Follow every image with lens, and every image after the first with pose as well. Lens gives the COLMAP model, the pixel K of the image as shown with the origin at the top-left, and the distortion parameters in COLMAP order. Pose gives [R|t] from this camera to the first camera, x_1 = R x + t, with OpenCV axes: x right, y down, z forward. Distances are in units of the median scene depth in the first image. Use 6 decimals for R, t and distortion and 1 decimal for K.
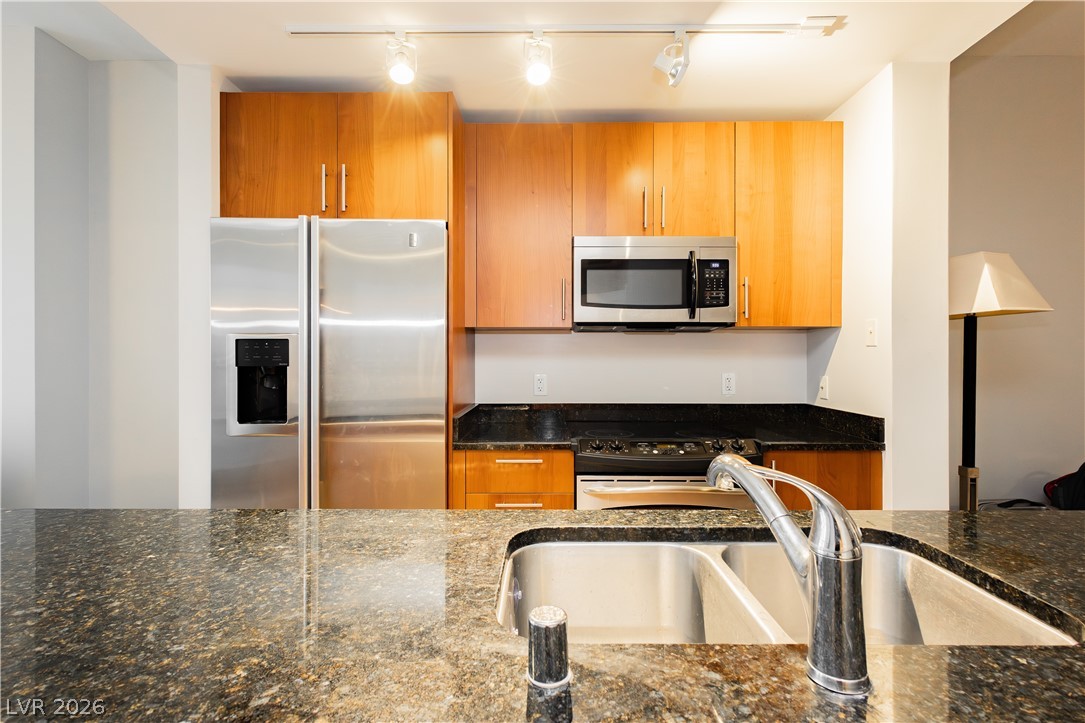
lens RADIAL K [[521.9, 0, 543.3], [0, 521.9, 354.5], [0, 0, 1]] dist [-0.000277, -0.000046]
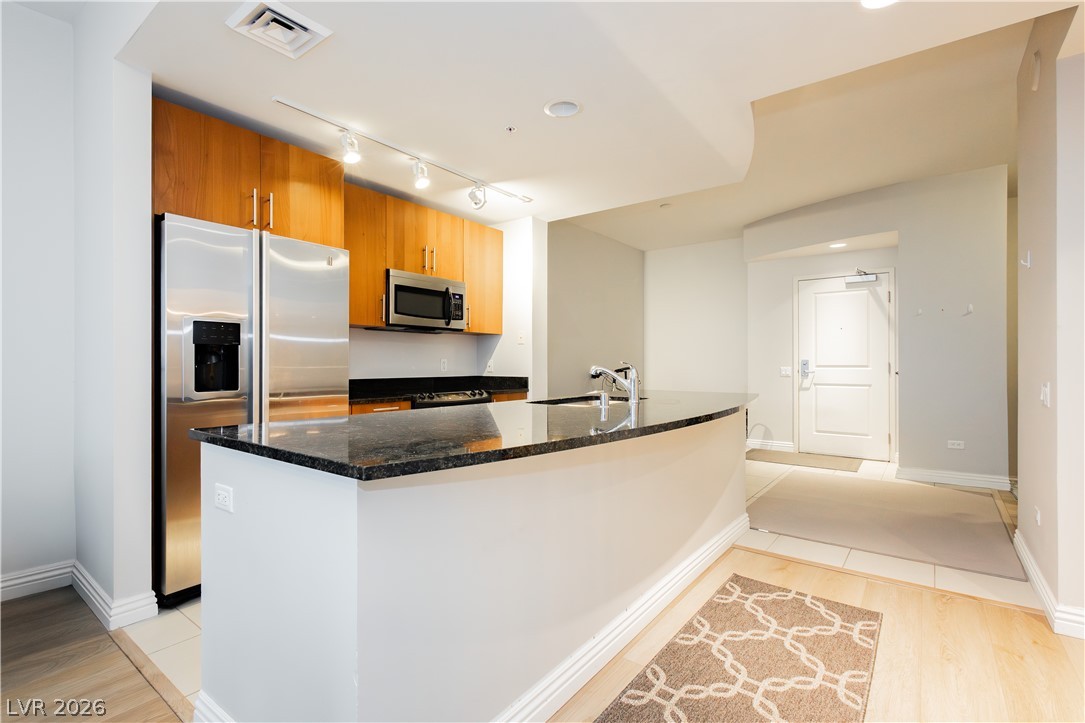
lens RADIAL K [[502.4, 0, 542.5], [0, 502.4, 361.5], [0, 0, 1]] dist [-0.000538, 0.000120]
pose [[0.602349, 0.003459, 0.798225, -0.875596], [-0.002980, 0.999993, -0.002085, 0.054310], [-0.798227, -0.001123, 0.602356, -0.277927]]
